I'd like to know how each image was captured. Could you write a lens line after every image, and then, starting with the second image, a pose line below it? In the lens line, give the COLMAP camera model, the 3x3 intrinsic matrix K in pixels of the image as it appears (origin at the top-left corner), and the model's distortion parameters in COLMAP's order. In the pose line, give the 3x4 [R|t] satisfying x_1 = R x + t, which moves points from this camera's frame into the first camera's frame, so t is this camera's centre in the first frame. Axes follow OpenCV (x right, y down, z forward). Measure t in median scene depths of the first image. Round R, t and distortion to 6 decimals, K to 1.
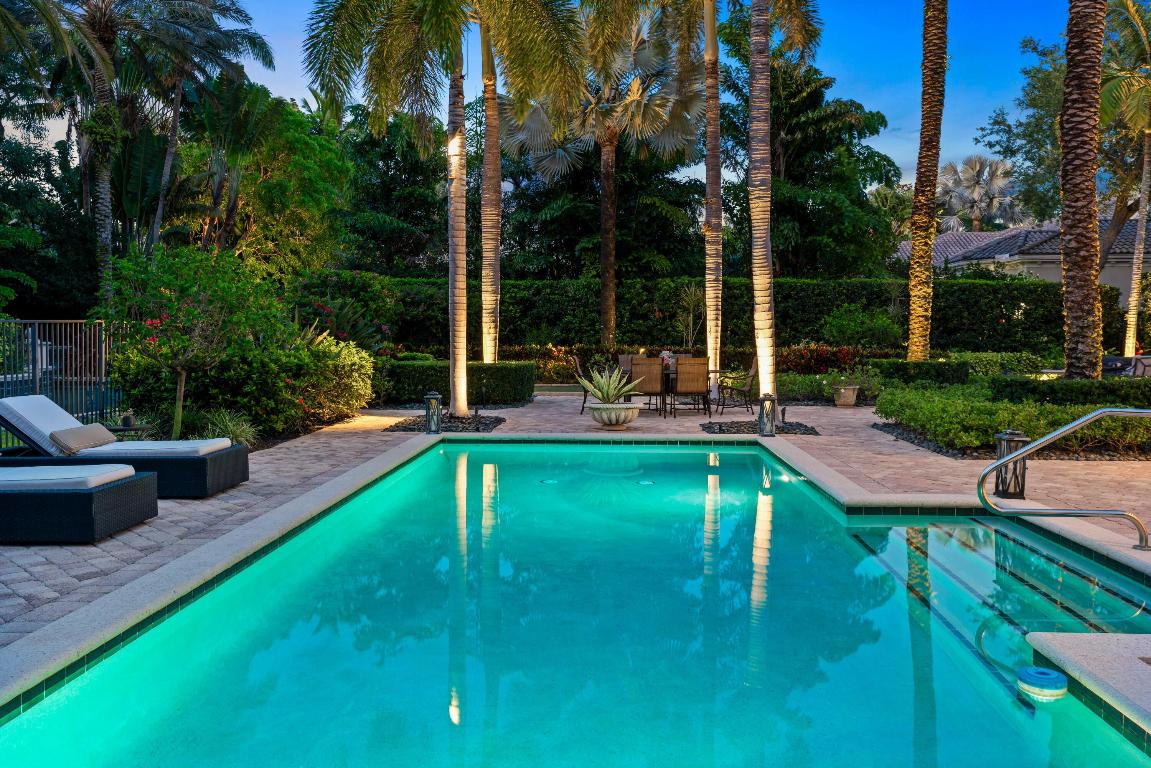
lens RADIAL K [[930.2, 0, 575.8], [0, 930.2, 361.7], [0, 0, 1]] dist [0.000731, 0.003087]
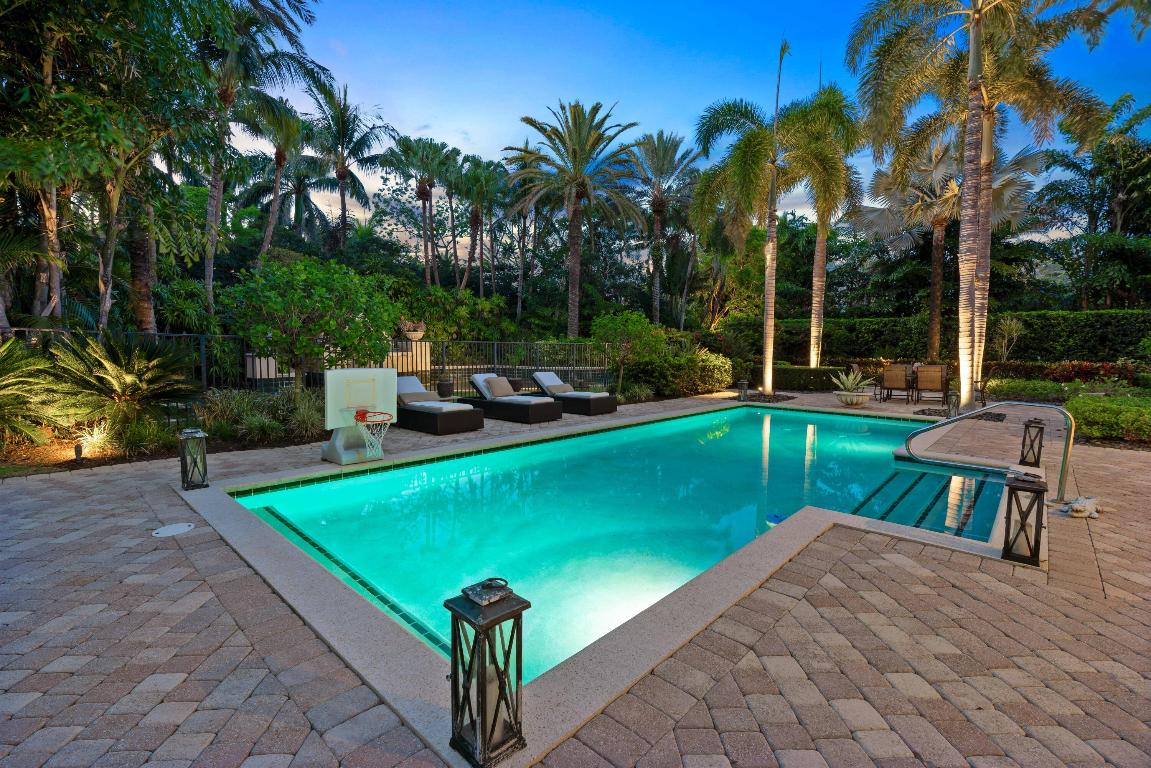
lens RADIAL K [[509.7, 0, 575.5], [0, 509.7, 384.0], [0, 0, 1]] dist [0.001451, 0.000345]
pose [[0.763672, 0.049883, -0.643675, 0.134158], [-0.027180, 0.998611, 0.045144, 0.000962], [0.645033, -0.016980, 0.763966, -0.018103]]
